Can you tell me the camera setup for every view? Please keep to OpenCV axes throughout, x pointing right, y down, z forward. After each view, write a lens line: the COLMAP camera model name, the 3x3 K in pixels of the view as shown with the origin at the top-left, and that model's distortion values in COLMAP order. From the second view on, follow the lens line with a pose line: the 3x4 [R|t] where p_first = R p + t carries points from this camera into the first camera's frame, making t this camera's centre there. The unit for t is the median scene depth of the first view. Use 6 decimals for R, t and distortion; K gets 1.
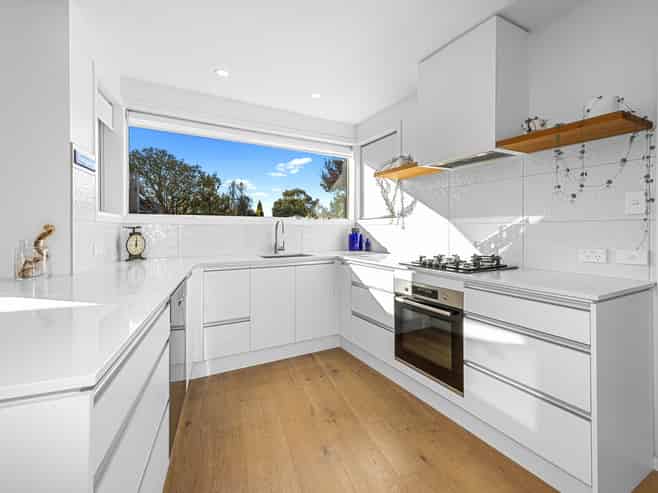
lens RADIAL K [[308.4, 0, 329.2], [0, 308.4, 231.0], [0, 0, 1]] dist [0.001981, 0.000303]
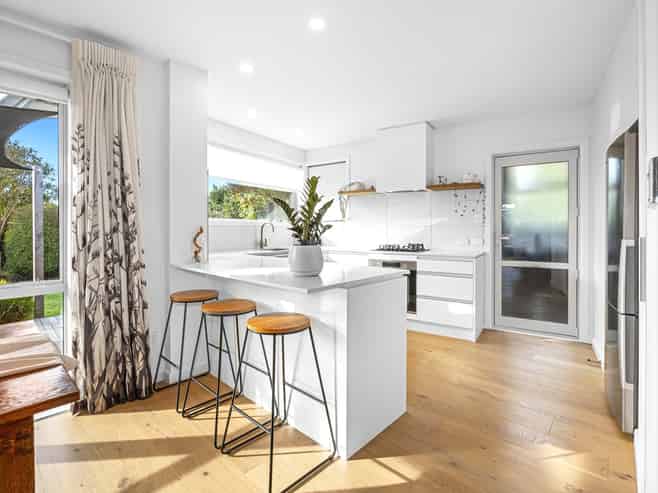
lens RADIAL K [[314.7, 0, 329.3], [0, 314.7, 231.1], [0, 0, 1]] dist [-0.004184, -0.000490]
pose [[0.882710, -0.001399, 0.469916, -0.965208], [0.001719, 0.999998, -0.000253, 0.003125], [-0.469915, 0.001031, 0.882711, -0.496072]]
